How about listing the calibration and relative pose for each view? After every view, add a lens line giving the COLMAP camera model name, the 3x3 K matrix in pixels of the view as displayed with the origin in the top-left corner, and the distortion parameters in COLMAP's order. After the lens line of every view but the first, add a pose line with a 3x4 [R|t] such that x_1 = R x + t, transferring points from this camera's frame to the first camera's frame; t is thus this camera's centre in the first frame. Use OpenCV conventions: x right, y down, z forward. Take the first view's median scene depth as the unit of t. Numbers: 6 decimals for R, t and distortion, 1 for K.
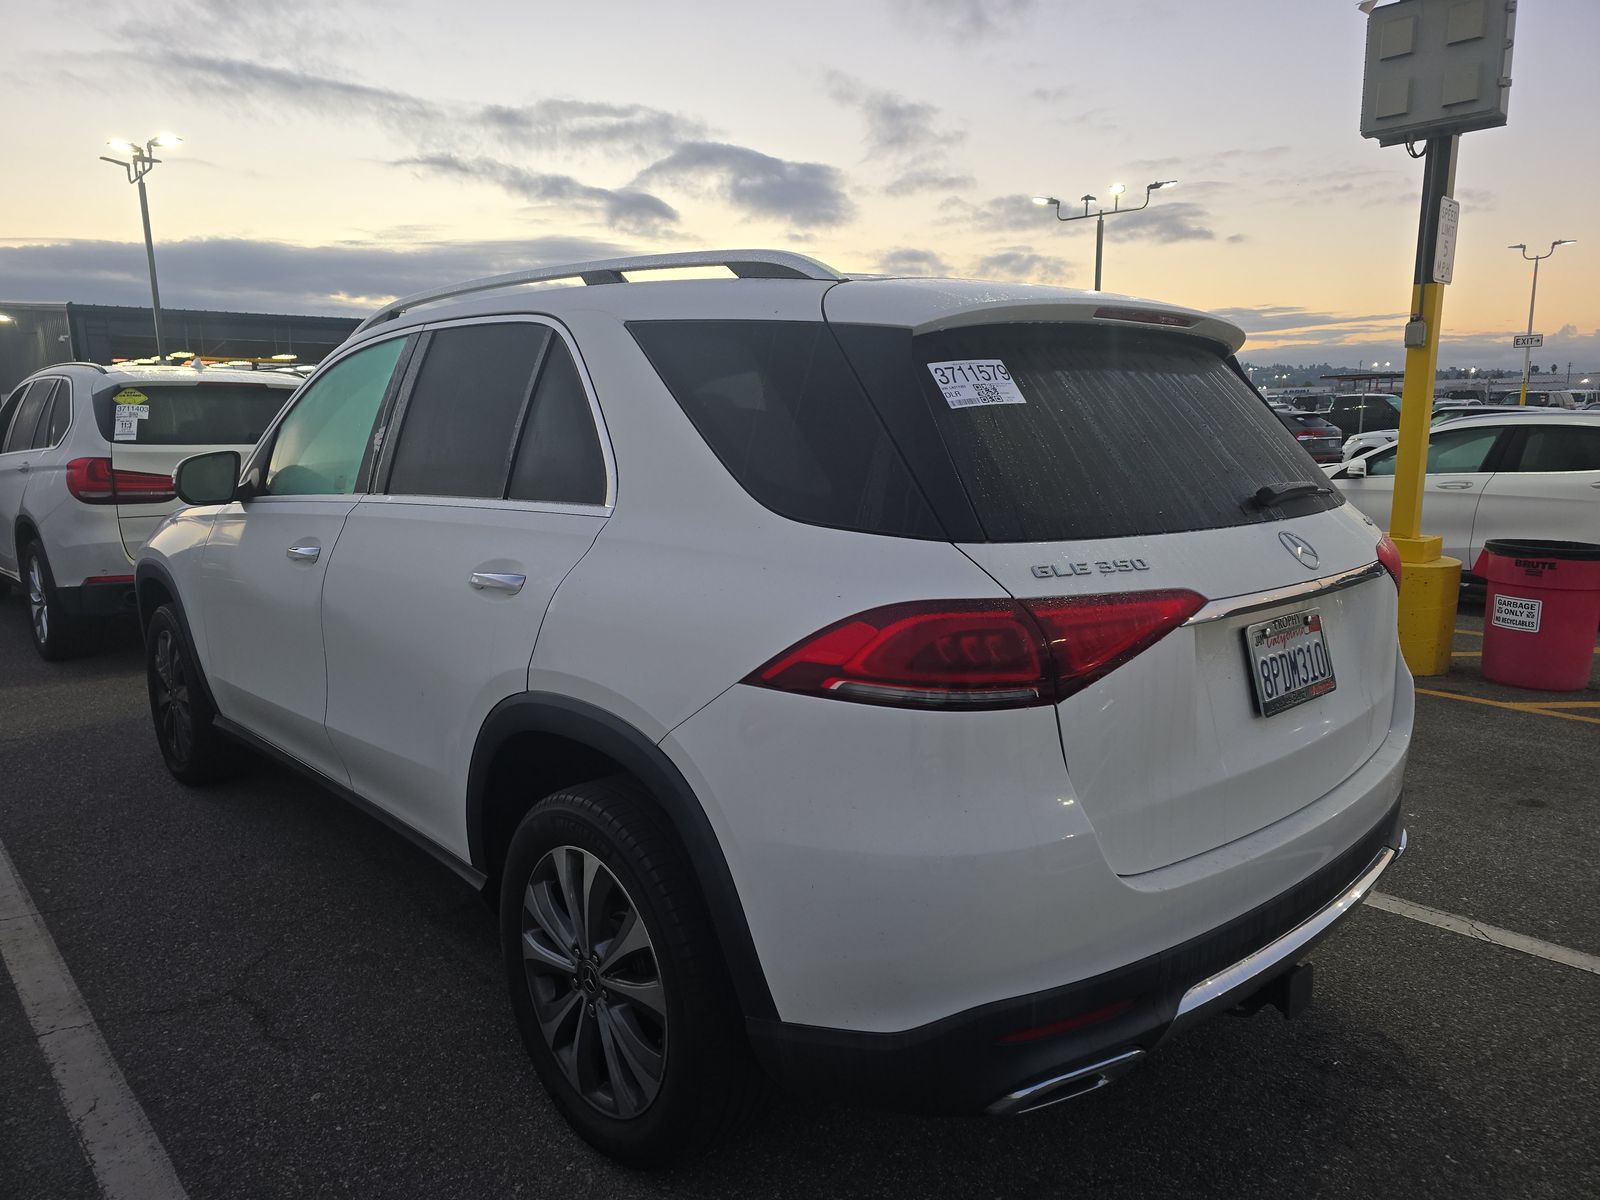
lens RADIAL K [[1076.7, 0, 802.3], [0, 1076.7, 595.2], [0, 0, 1]] dist [0.017360, -0.012309]
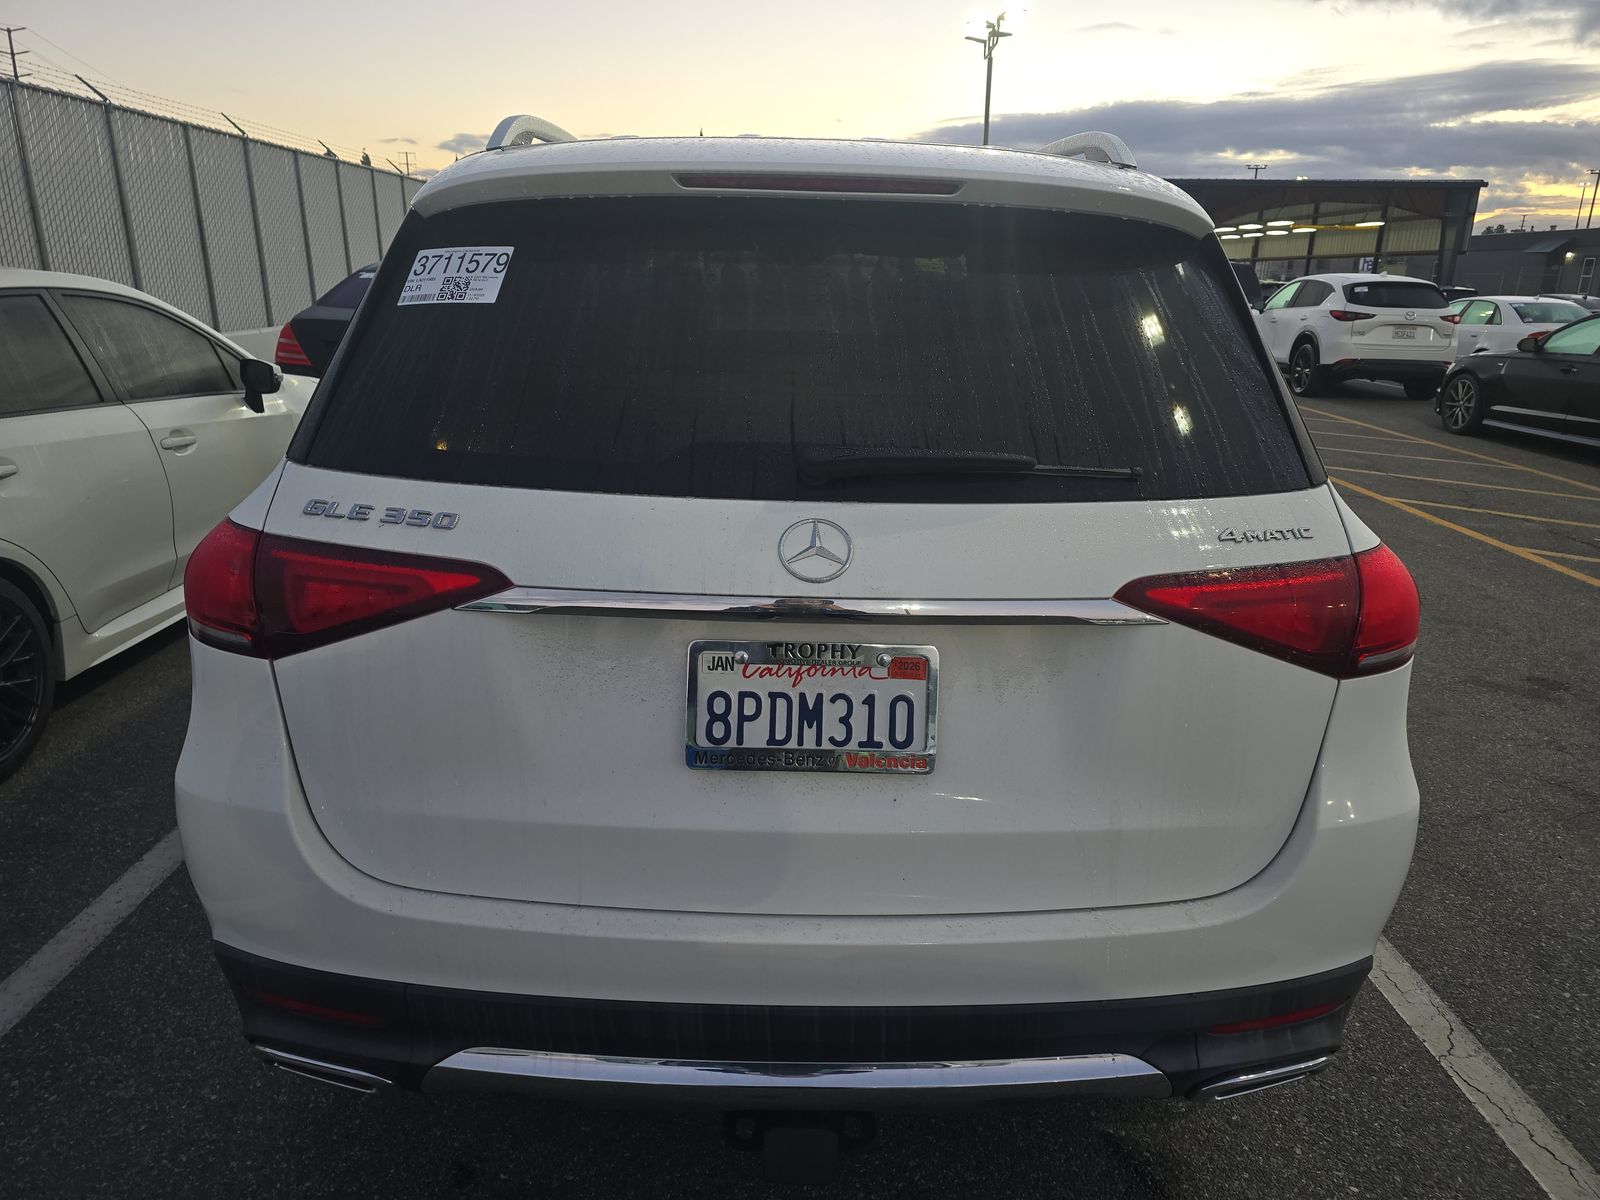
lens RADIAL K [[1076.7, 0, 809.0], [0, 1076.7, 605.8], [0, 0, 1]] dist [0.017360, -0.012309]
pose [[0.741304, 0.211986, -0.636813, 0.857008], [-0.129169, 0.976134, 0.174578, -0.116728], [0.658623, -0.047159, 0.750994, 0.492278]]
